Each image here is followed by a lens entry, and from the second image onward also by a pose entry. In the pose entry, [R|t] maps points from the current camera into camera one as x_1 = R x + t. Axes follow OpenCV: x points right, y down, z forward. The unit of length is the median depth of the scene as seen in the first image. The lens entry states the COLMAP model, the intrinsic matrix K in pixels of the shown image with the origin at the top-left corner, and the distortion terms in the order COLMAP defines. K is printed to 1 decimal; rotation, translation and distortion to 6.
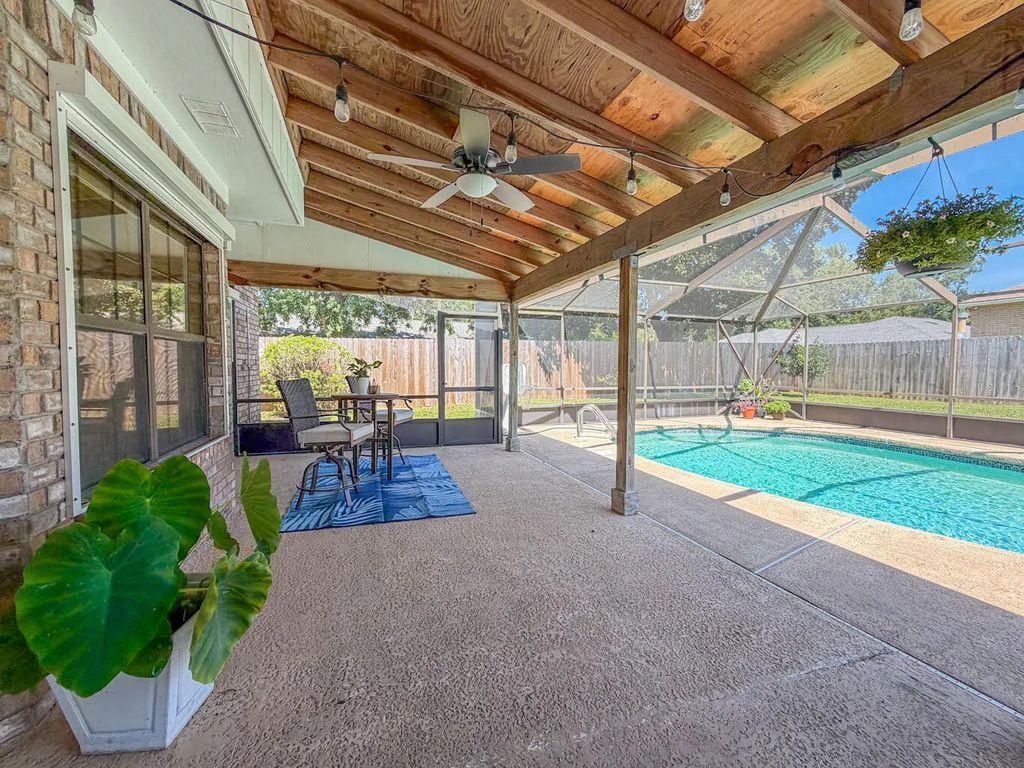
lens RADIAL K [[413.6, 0, 510.5], [0, 413.6, 385.4], [0, 0, 1]] dist [0.000340, -0.000063]
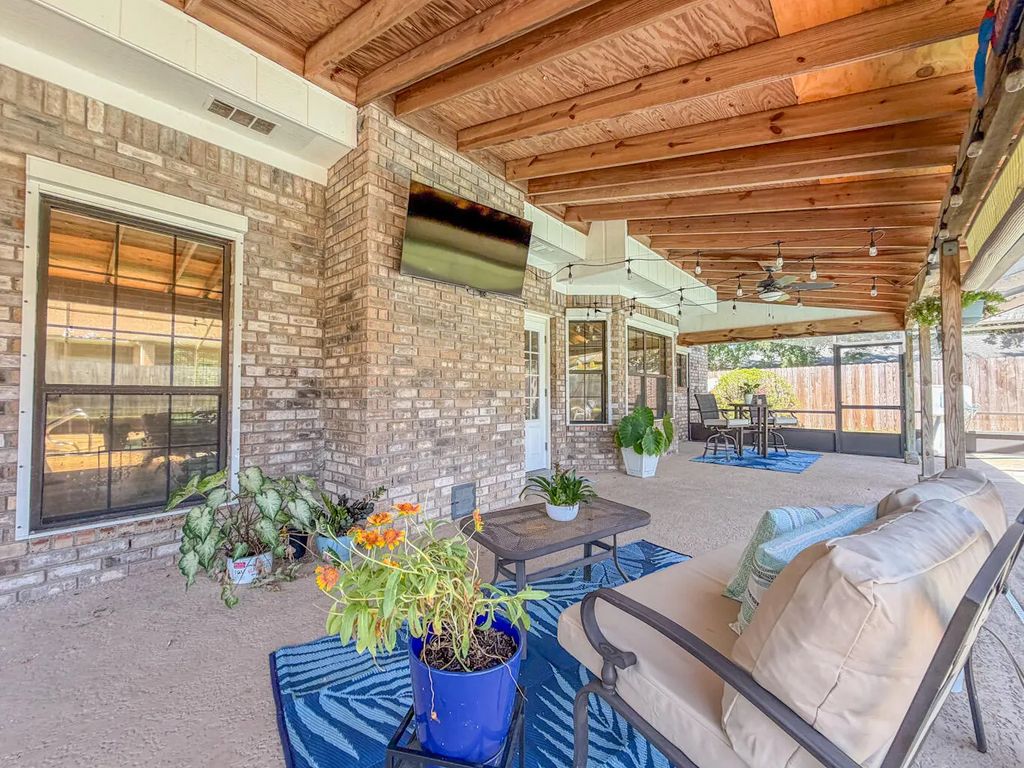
lens RADIAL K [[413.6, 0, 508.7], [0, 413.6, 382.8], [0, 0, 1]] dist [0.000340, -0.000063]
pose [[0.478326, -0.033647, -0.877538, 0.442237], [-0.038717, 0.997486, -0.059349, 0.049143], [0.877329, 0.062363, 0.475821, -0.444382]]
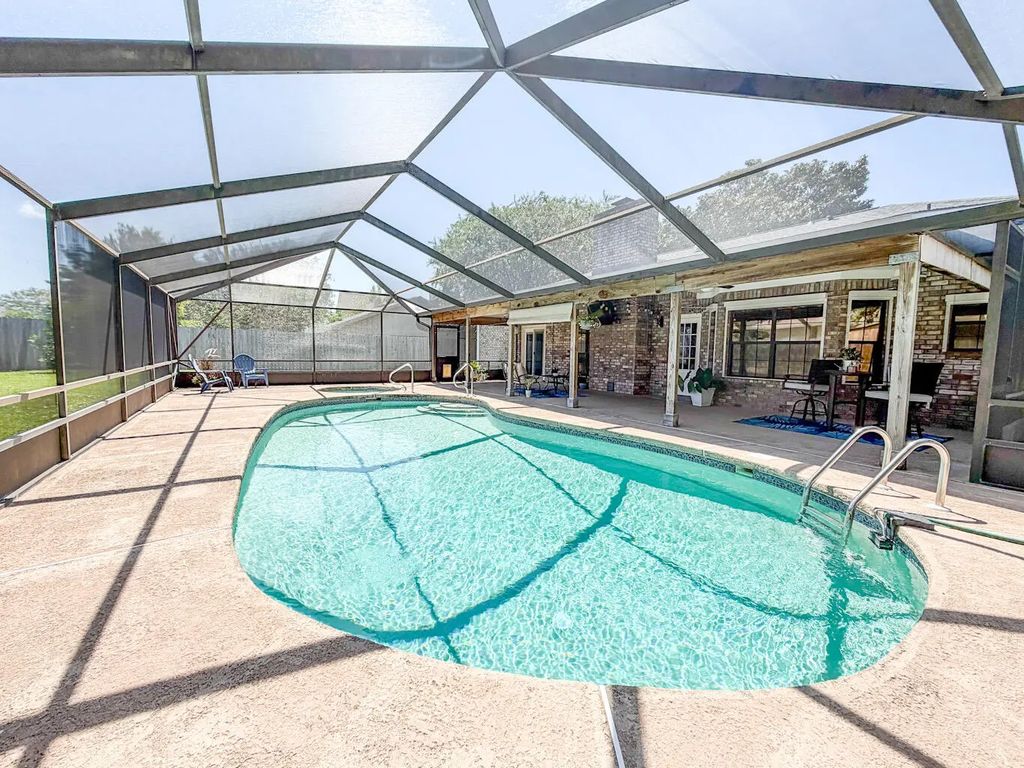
lens RADIAL K [[413.6, 0, 507.8], [0, 413.6, 385.5], [0, 0, 1]] dist [0.000340, -0.000063]
pose [[-0.974593, -0.002533, -0.223970, 0.800187], [-0.031937, 0.991290, 0.127762, -0.054221], [0.221696, 0.131669, -0.966185, 1.481719]]
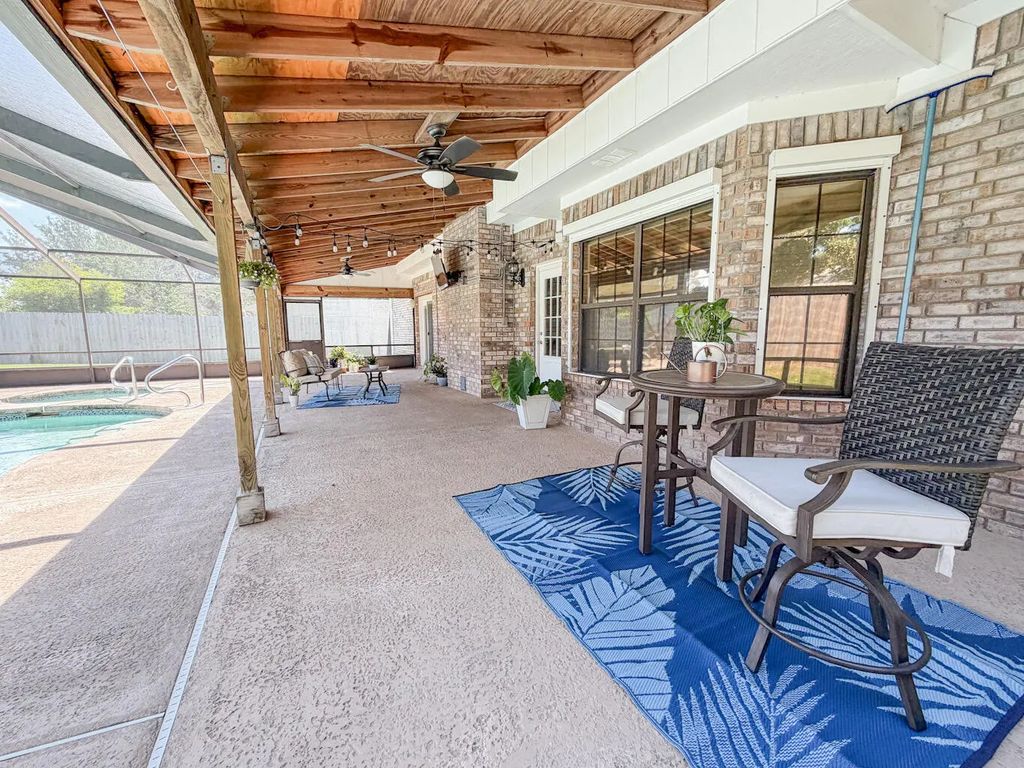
lens RADIAL K [[413.6, 0, 513.8], [0, 413.6, 382.8], [0, 0, 1]] dist [0.000340, -0.000063]
pose [[-0.989678, 0.021910, -0.141622, -0.049442], [-0.003054, 0.984794, 0.173699, -0.036835], [0.143275, 0.172338, -0.974562, 0.970779]]
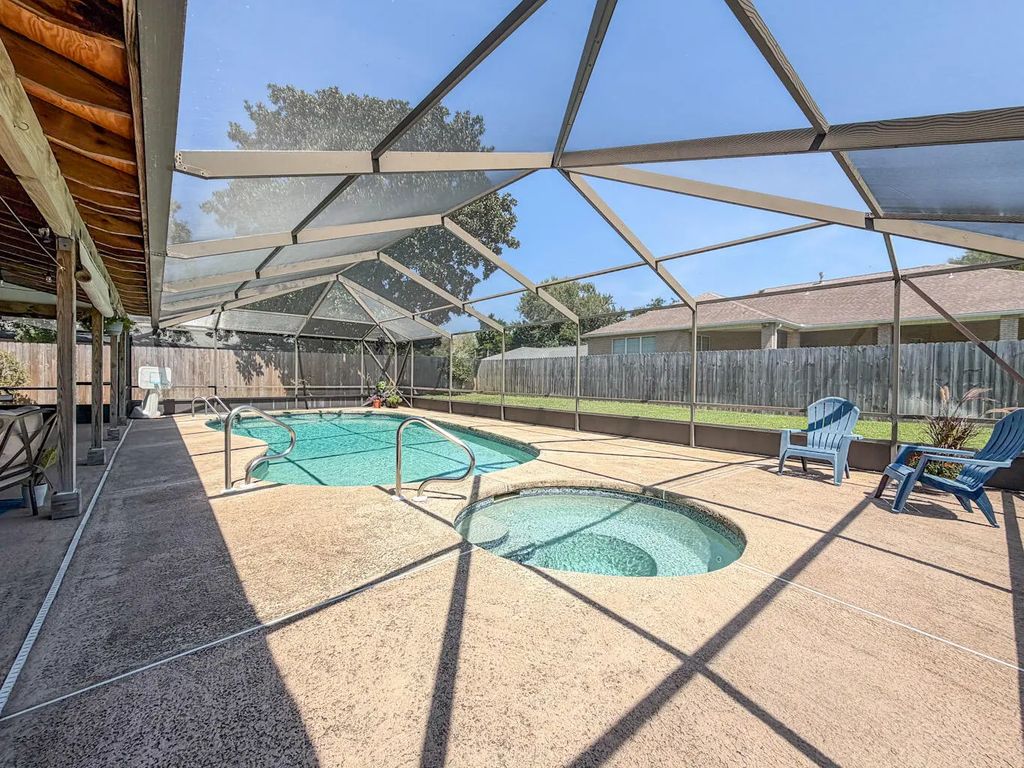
lens RADIAL K [[413.6, 0, 510.5], [0, 413.6, 386.4], [0, 0, 1]] dist [0.000340, -0.000063]
pose [[0.933815, 0.002469, 0.357747, 0.727914], [0.005760, 0.999743, -0.021937, 0.057251], [-0.357709, 0.022546, 0.933561, -0.819927]]
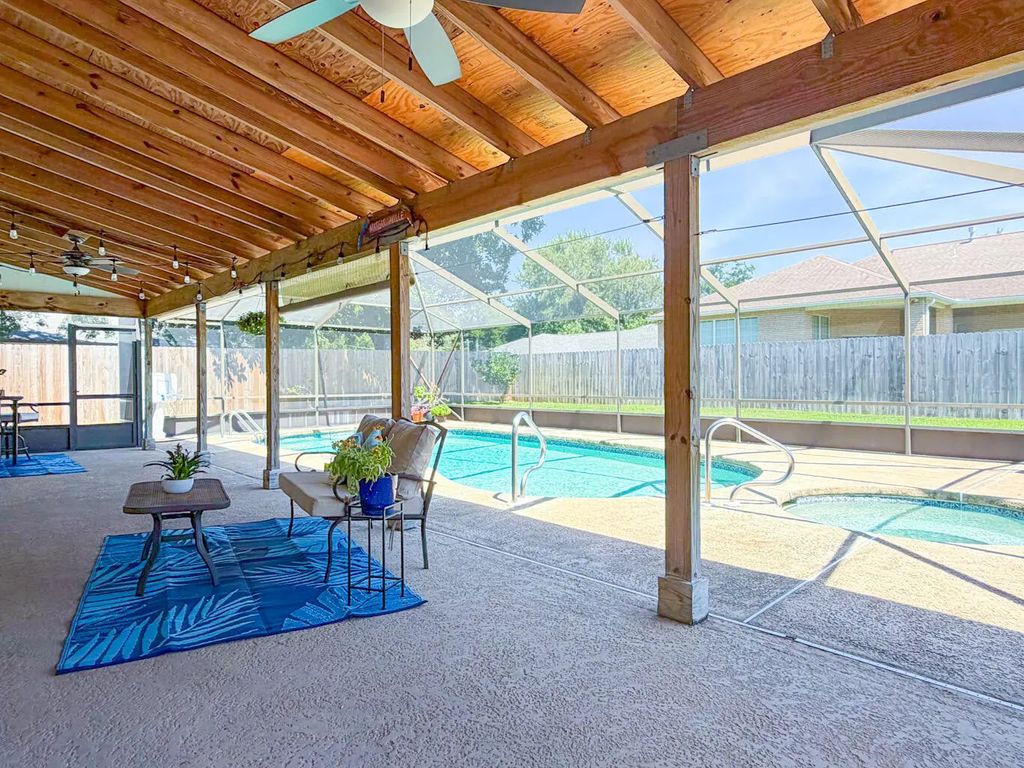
lens RADIAL K [[614.0, 0, 510.0], [0, 614.0, 385.6], [0, 0, 1]] dist [-0.004309, -0.000138]
pose [[0.918955, -0.013233, 0.394139, 0.240429], [0.027656, 0.999139, -0.030937, 0.059611], [-0.393390, 0.039330, 0.918530, -0.870581]]
